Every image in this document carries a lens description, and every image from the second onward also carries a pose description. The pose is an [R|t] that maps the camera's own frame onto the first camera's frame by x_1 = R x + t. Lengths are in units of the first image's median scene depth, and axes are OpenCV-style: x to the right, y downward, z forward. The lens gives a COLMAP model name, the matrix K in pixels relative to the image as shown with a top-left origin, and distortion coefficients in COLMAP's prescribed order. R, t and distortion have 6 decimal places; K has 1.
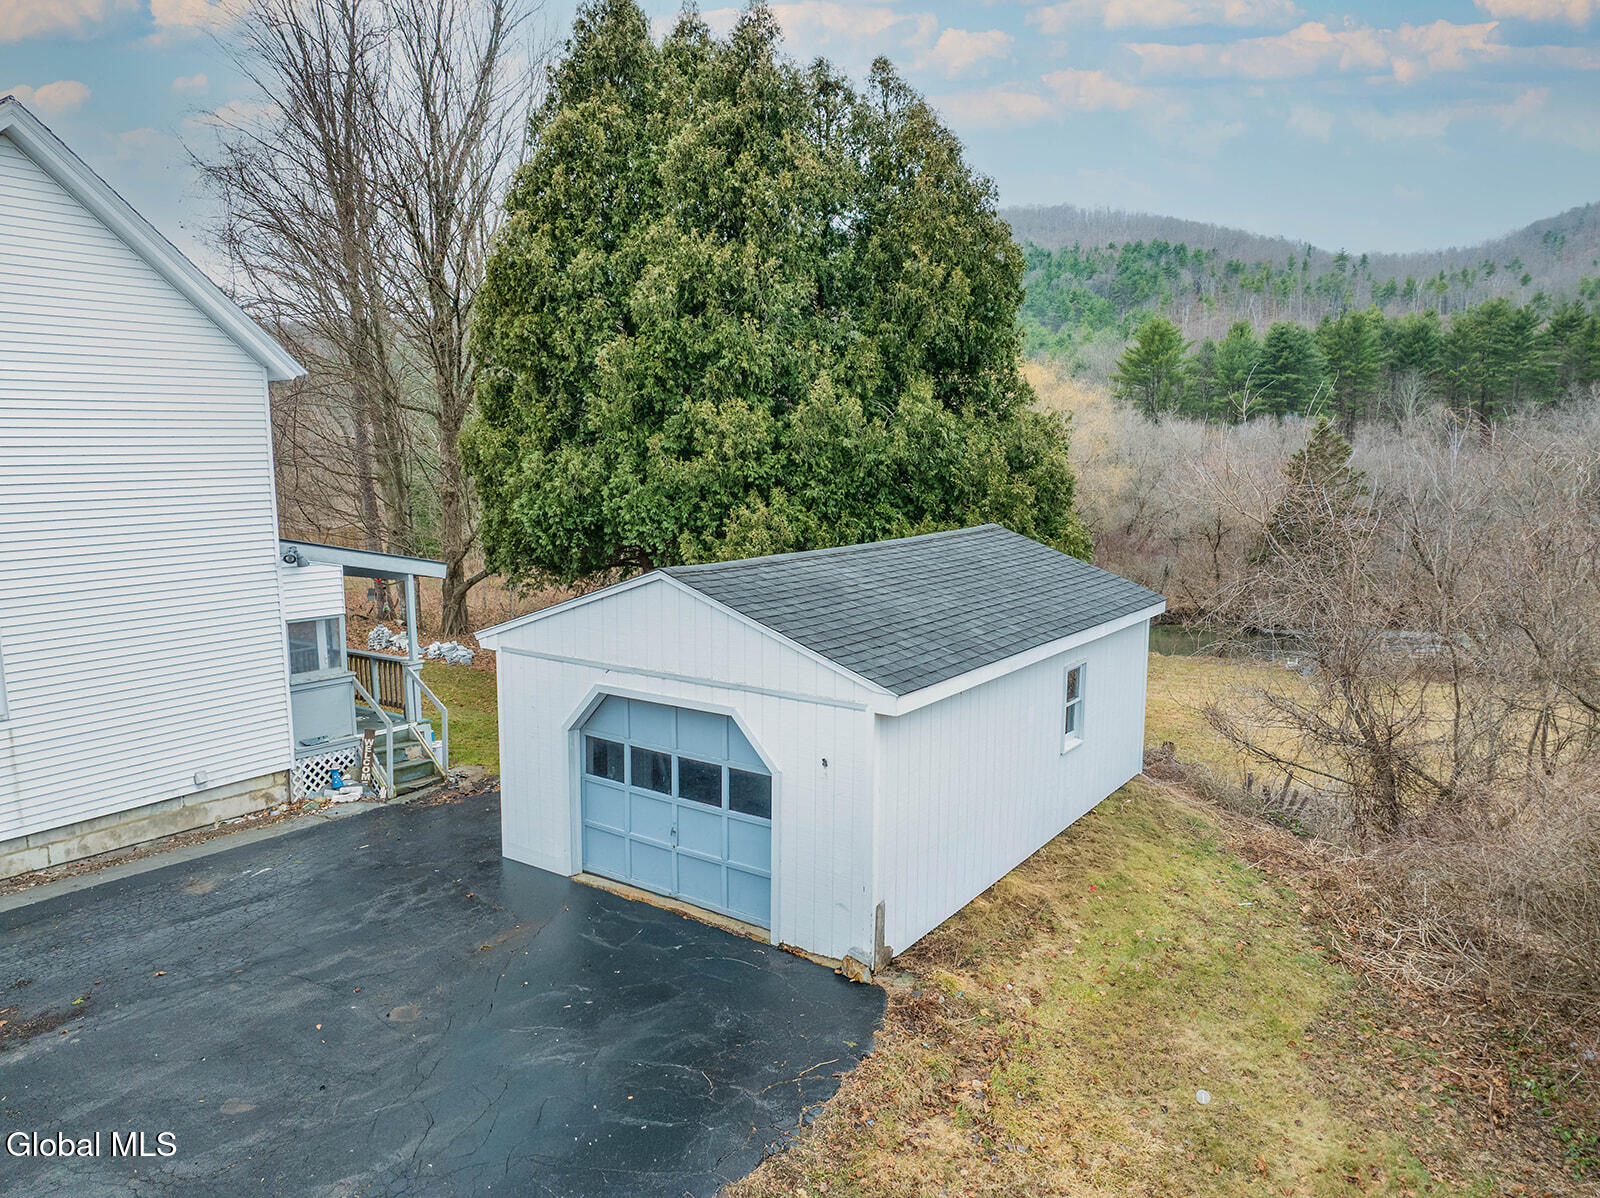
lens RADIAL K [[1130.8, 0, 803.1], [0, 1130.8, 591.7], [0, 0, 1]] dist [-0.040942, 0.014757]
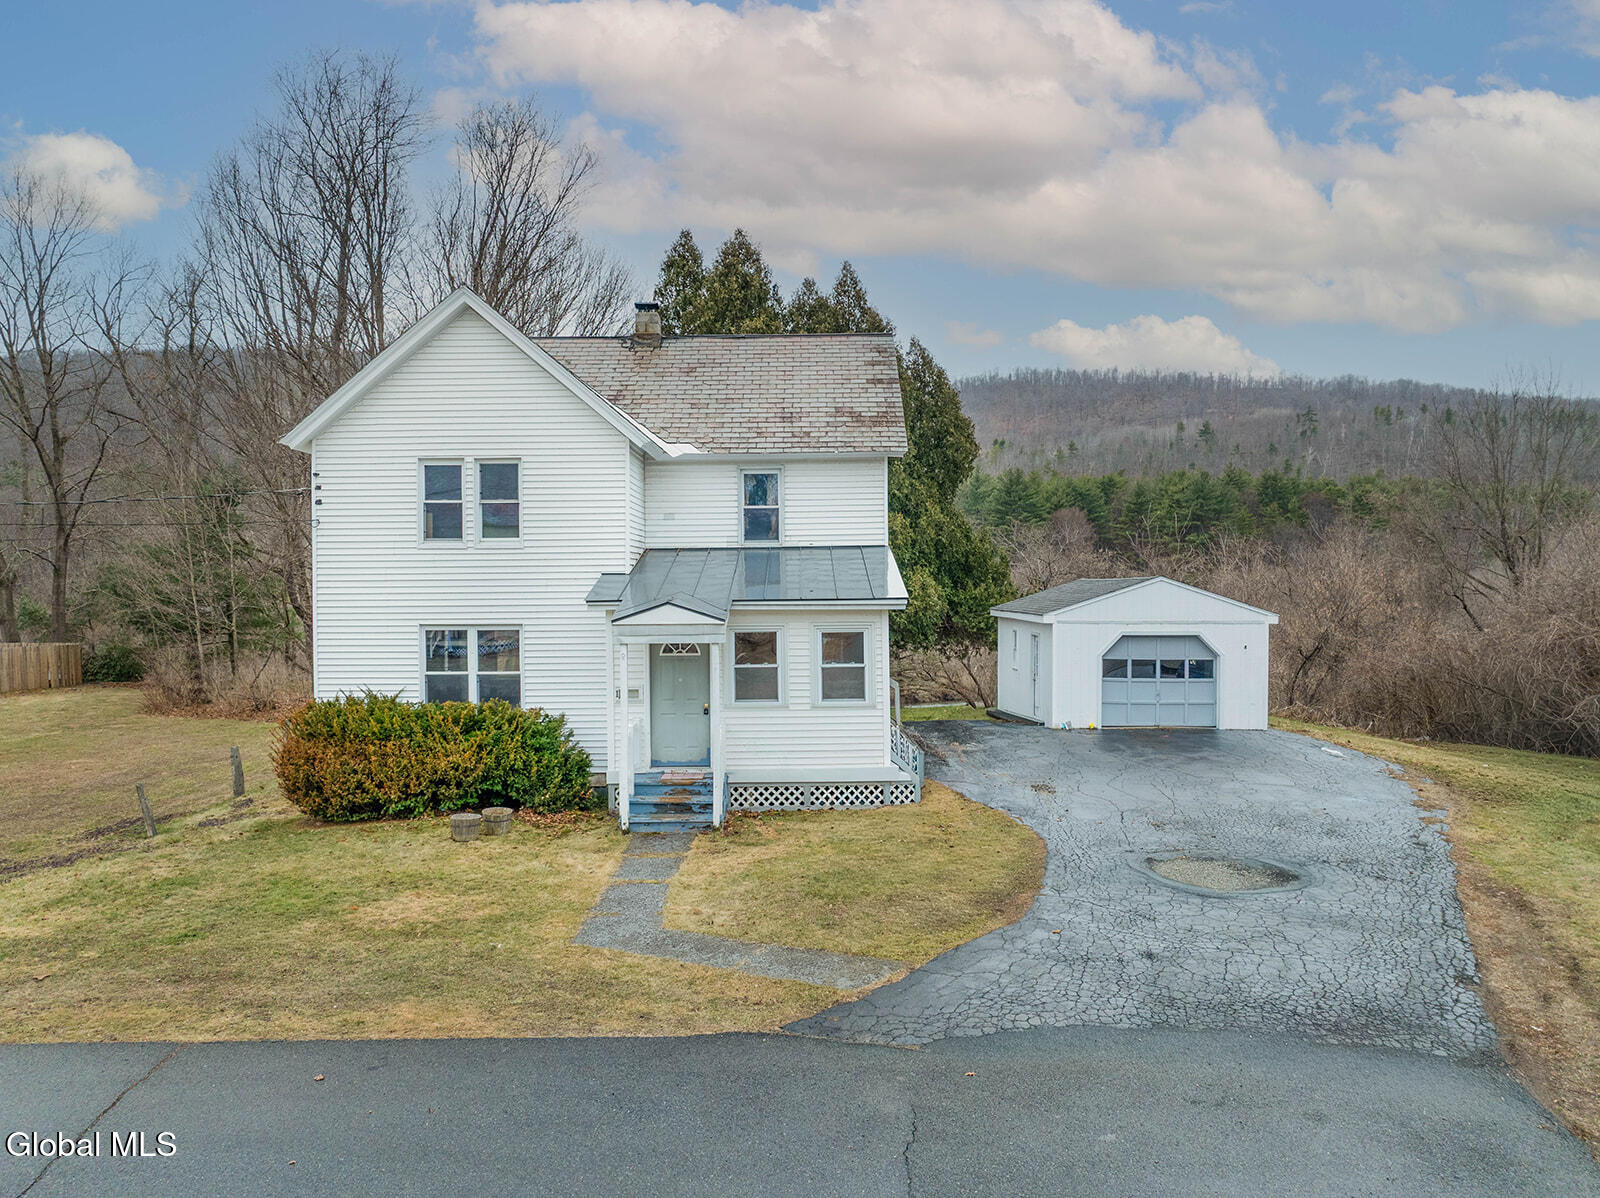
lens RADIAL K [[1130.8, 0, 798.8], [0, 1130.8, 592.3], [0, 0, 1]] dist [-0.040942, 0.014757]
pose [[0.826198, -0.004727, 0.563360, -1.446905], [0.077174, 0.991488, -0.104862, 0.140844], [-0.558069, 0.130114, 0.819530, -0.336530]]
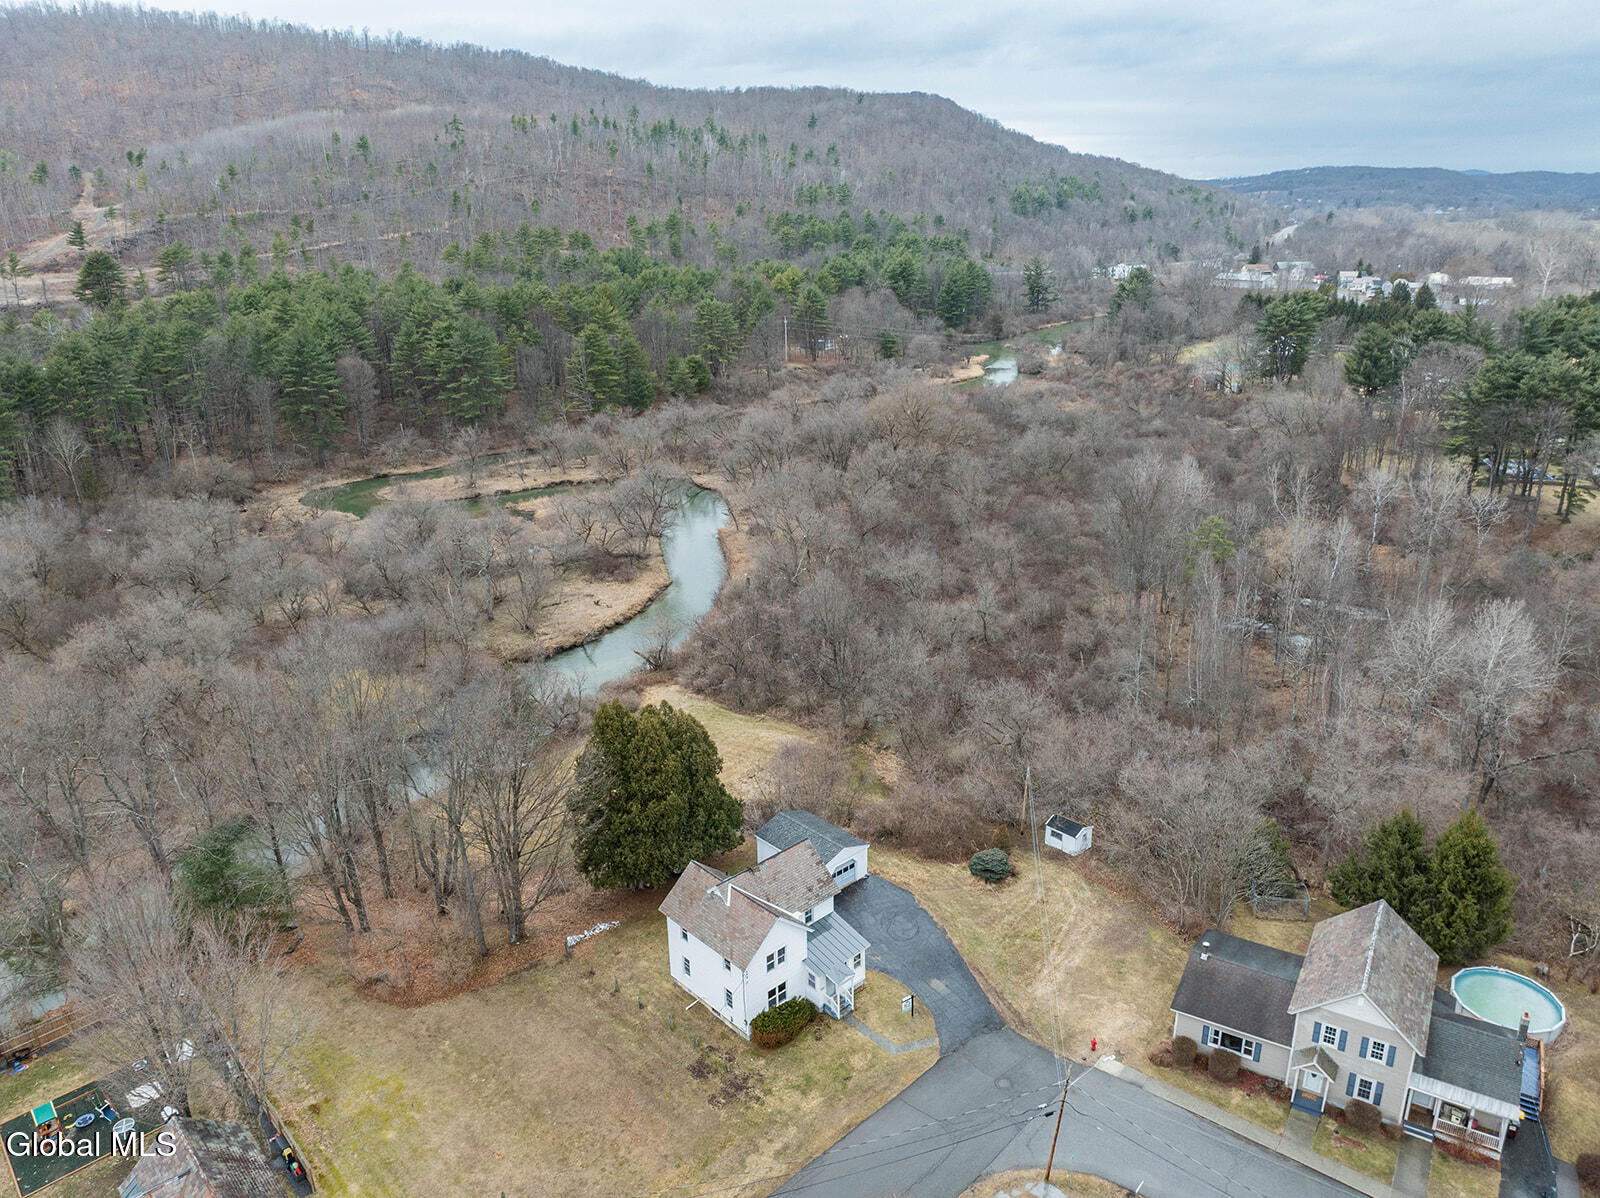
lens RADIAL K [[1130.8, 0, 808.7], [0, 1130.8, 599.0], [0, 0, 1]] dist [-0.040942, 0.014757]
pose [[0.221231, -0.325193, 0.919405, -4.728169], [0.143329, 0.943370, 0.299181, -2.793708], [-0.964631, 0.065589, 0.255312, -0.591107]]
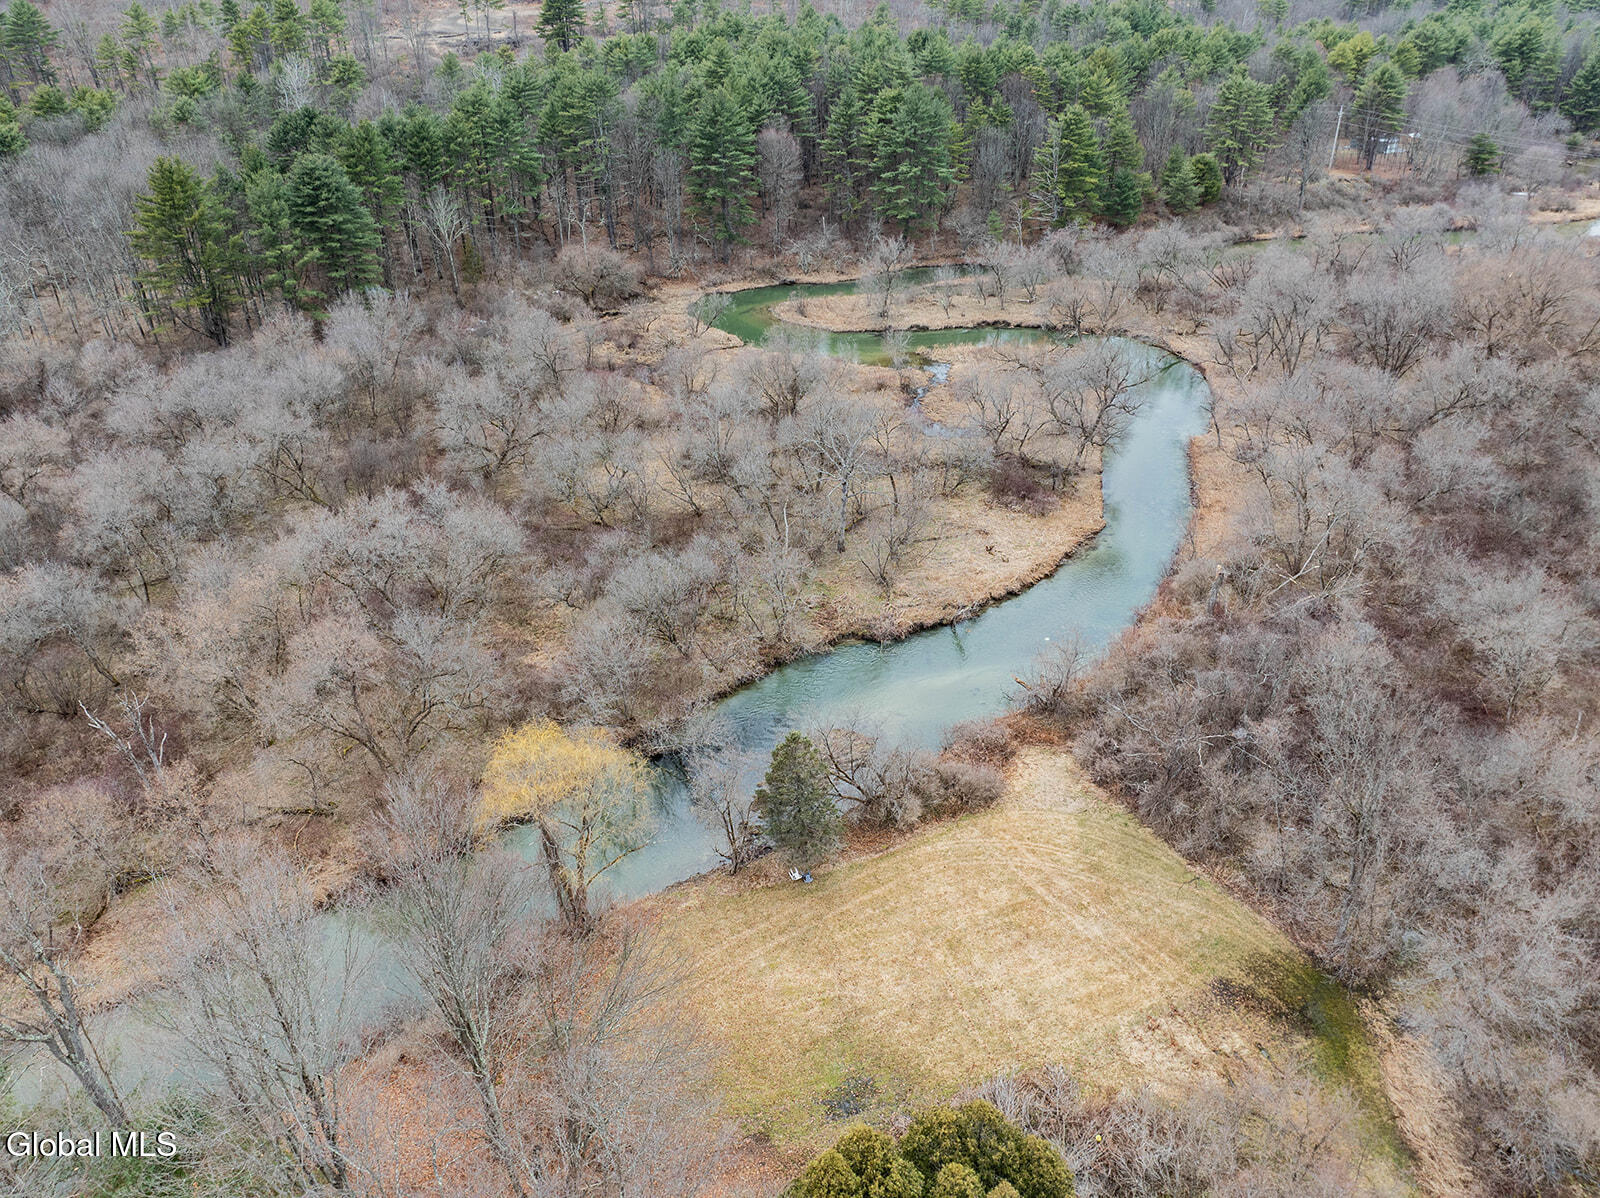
lens RADIAL K [[1130.8, 0, 806.2], [0, 1130.8, 595.8], [0, 0, 1]] dist [-0.040942, 0.014757]
pose [[0.598861, -0.406336, 0.690113, -1.440528], [0.112027, 0.895754, 0.430202, -2.929974], [-0.792979, -0.180320, 0.581953, 0.604199]]
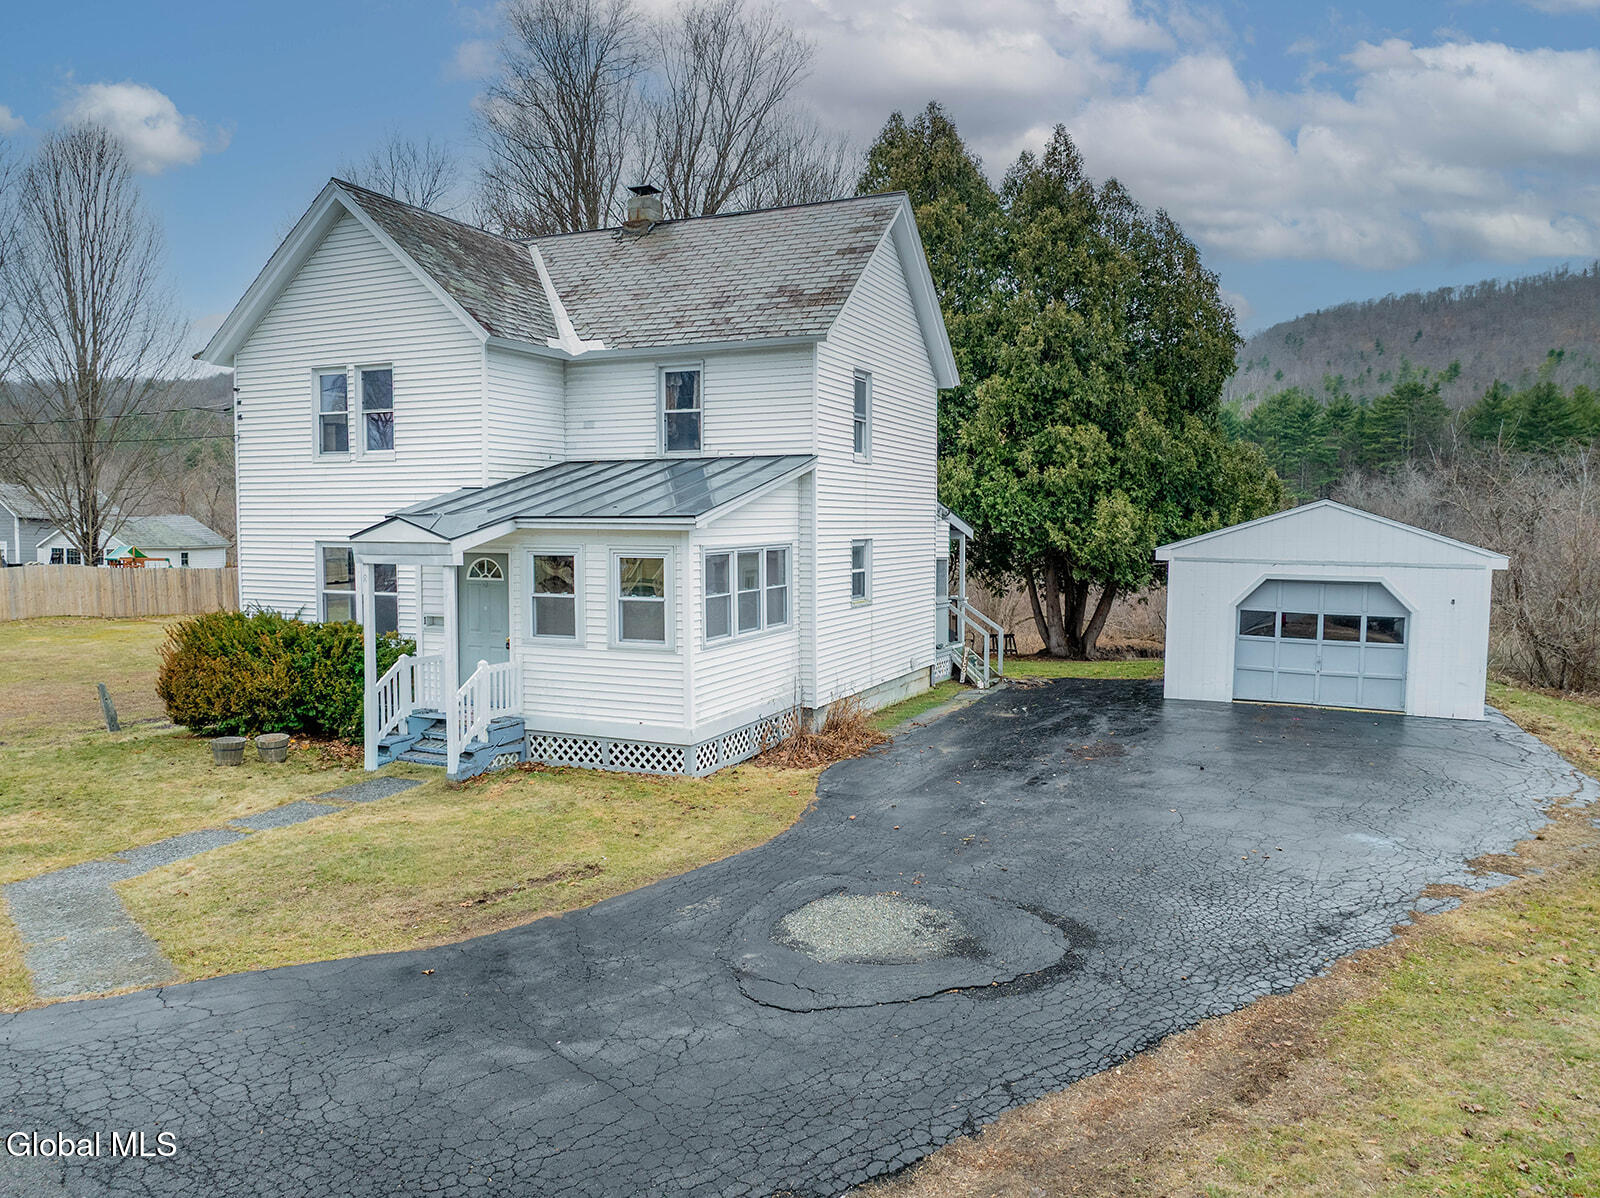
lens RADIAL K [[1130.8, 0, 794.0], [0, 1130.8, 603.7], [0, 0, 1]] dist [-0.040942, 0.014757]
pose [[0.985492, -0.004172, 0.169670, -0.840897], [0.013933, 0.998312, -0.056378, 0.154856], [-0.169148, 0.057924, 0.983887, -0.349963]]
